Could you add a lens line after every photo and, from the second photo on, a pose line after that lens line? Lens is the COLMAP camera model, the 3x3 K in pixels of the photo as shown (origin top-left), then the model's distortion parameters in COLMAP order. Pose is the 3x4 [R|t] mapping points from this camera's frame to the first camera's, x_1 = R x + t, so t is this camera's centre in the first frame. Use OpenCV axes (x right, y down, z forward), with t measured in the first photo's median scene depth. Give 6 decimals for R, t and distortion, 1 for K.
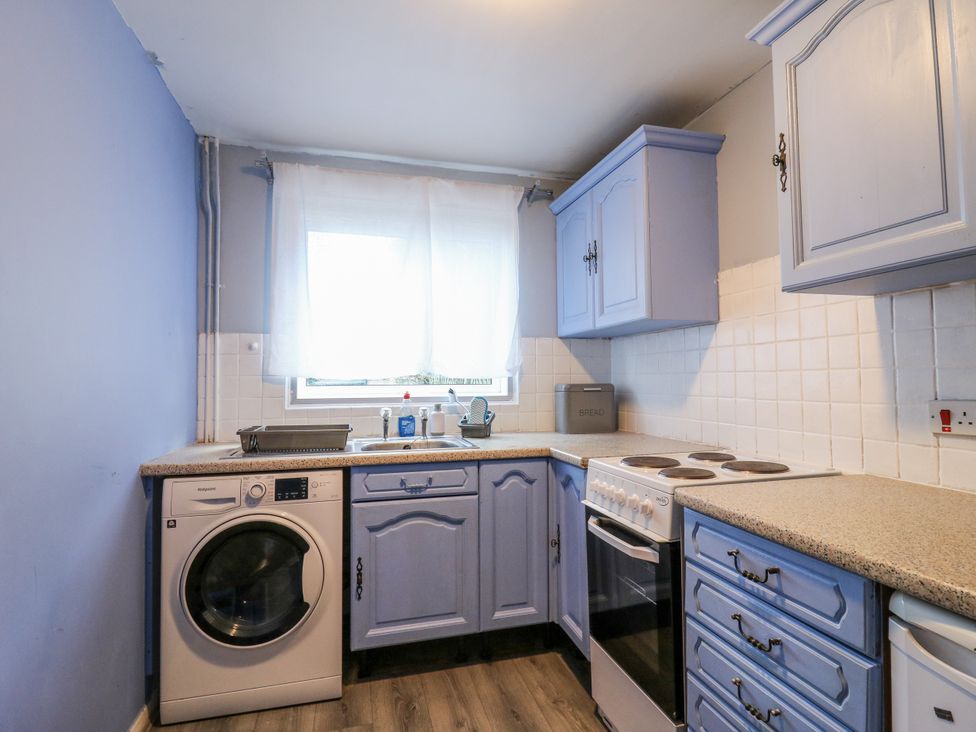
lens RADIAL K [[512.0, 0, 494.1], [0, 512.0, 358.1], [0, 0, 1]] dist [0.000099, -0.012440]
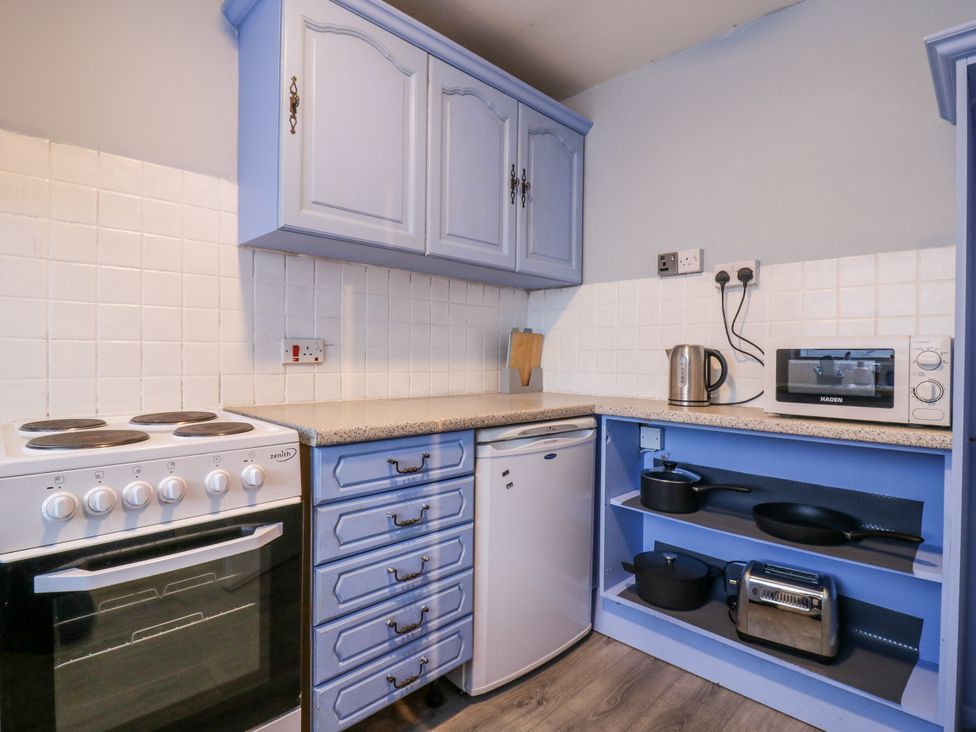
lens RADIAL K [[512.0, 0, 494.1], [0, 512.0, 358.1], [0, 0, 1]] dist [0.000099, -0.012440]
pose [[-0.500335, -0.001267, 0.865831, -0.566037], [-0.041139, 0.998904, -0.022311, 0.142858], [-0.864854, -0.046782, -0.499839, 1.211770]]
